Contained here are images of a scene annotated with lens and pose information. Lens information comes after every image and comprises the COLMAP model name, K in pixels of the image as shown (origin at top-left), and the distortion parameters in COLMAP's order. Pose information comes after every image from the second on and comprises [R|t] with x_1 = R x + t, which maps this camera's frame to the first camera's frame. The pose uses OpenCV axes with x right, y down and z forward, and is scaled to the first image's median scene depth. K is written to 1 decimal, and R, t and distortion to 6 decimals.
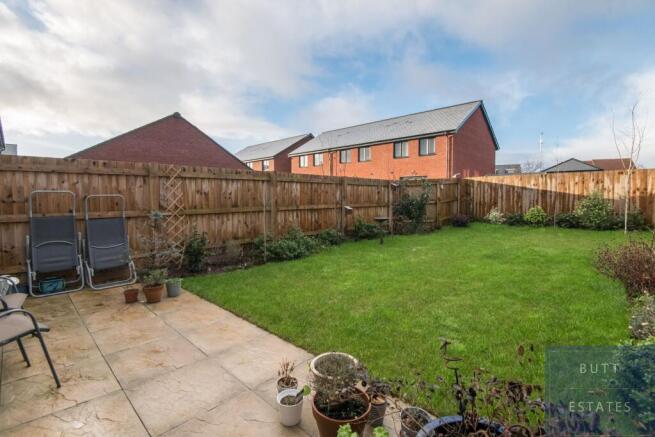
lens RADIAL K [[305.2, 0, 327.5], [0, 305.2, 218.5], [0, 0, 1]] dist [-0.001744, -0.023197]
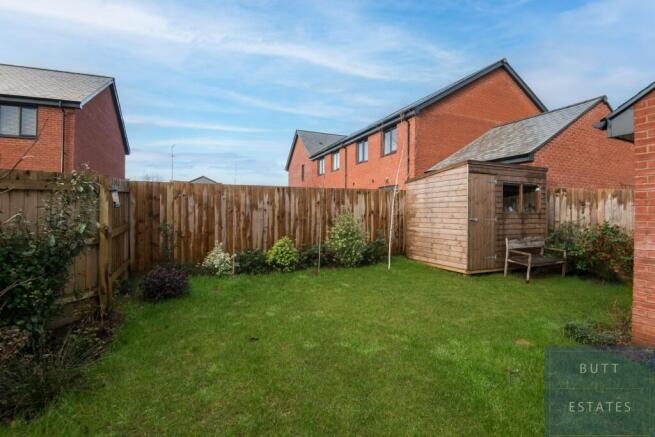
lens RADIAL K [[305.2, 0, 327.5], [0, 305.2, 218.5], [0, 0, 1]] dist [-0.001744, -0.023197]
pose [[0.401908, -0.006273, 0.915658, 0.147183], [0.054682, 0.998356, -0.017162, -0.059356], [-0.914046, 0.056968, 0.401591, 0.621847]]
